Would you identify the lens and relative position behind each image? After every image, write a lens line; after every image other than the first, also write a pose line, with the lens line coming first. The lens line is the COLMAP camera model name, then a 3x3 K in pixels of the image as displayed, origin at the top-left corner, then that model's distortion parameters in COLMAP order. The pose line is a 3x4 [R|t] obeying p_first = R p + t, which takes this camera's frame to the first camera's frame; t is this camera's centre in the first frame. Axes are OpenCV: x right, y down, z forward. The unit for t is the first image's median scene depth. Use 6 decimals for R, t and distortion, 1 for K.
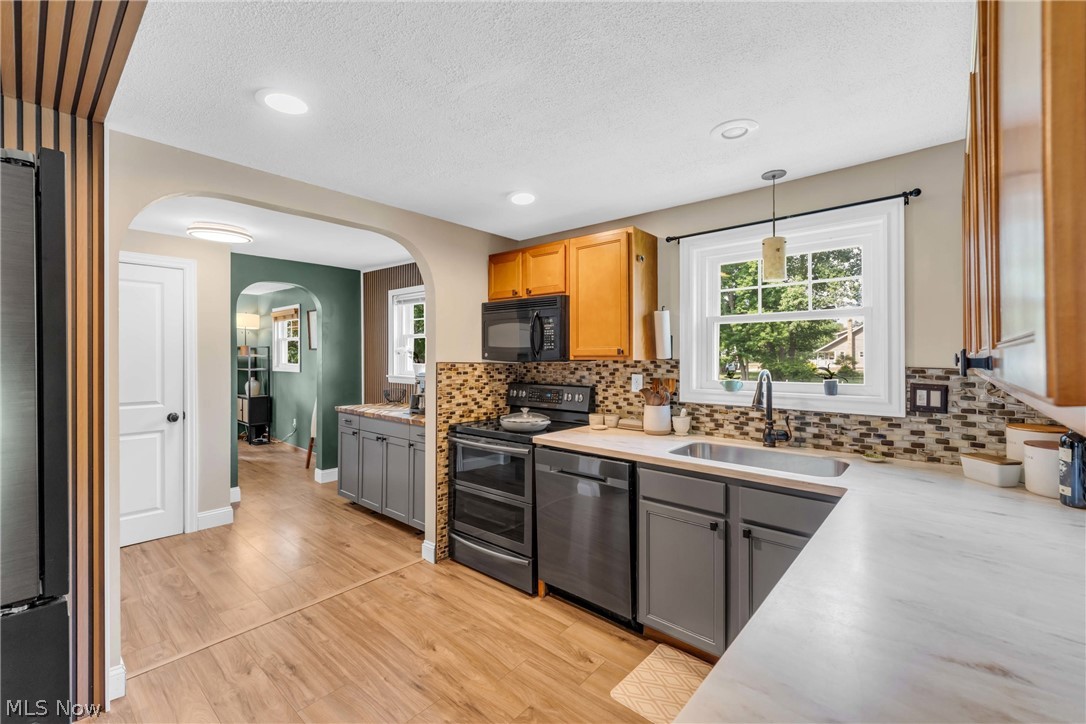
lens RADIAL K [[438.2, 0, 544.4], [0, 438.2, 356.5], [0, 0, 1]] dist [0.000993, 0.000077]
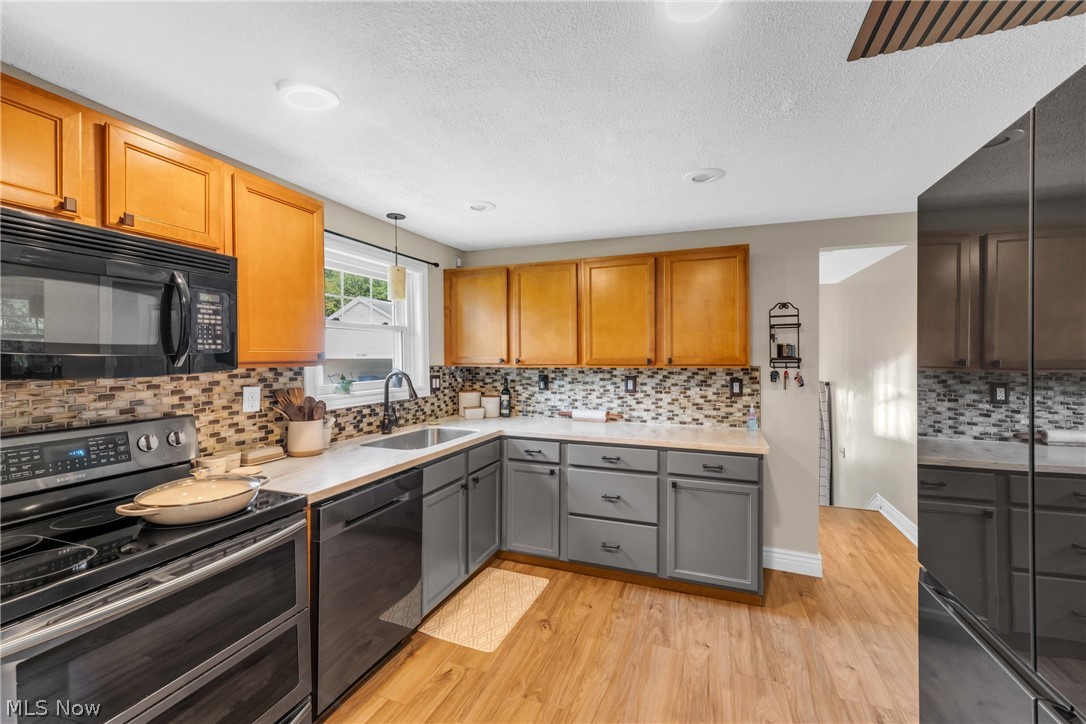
lens RADIAL K [[451.3, 0, 536.6], [0, 451.3, 360.0], [0, 0, 1]] dist [0.000731, -0.000448]
pose [[-0.314463, -0.003003, 0.949265, -0.724120], [0.010915, 0.999917, 0.006780, -0.003646], [-0.949207, 0.012493, -0.314404, 0.891781]]
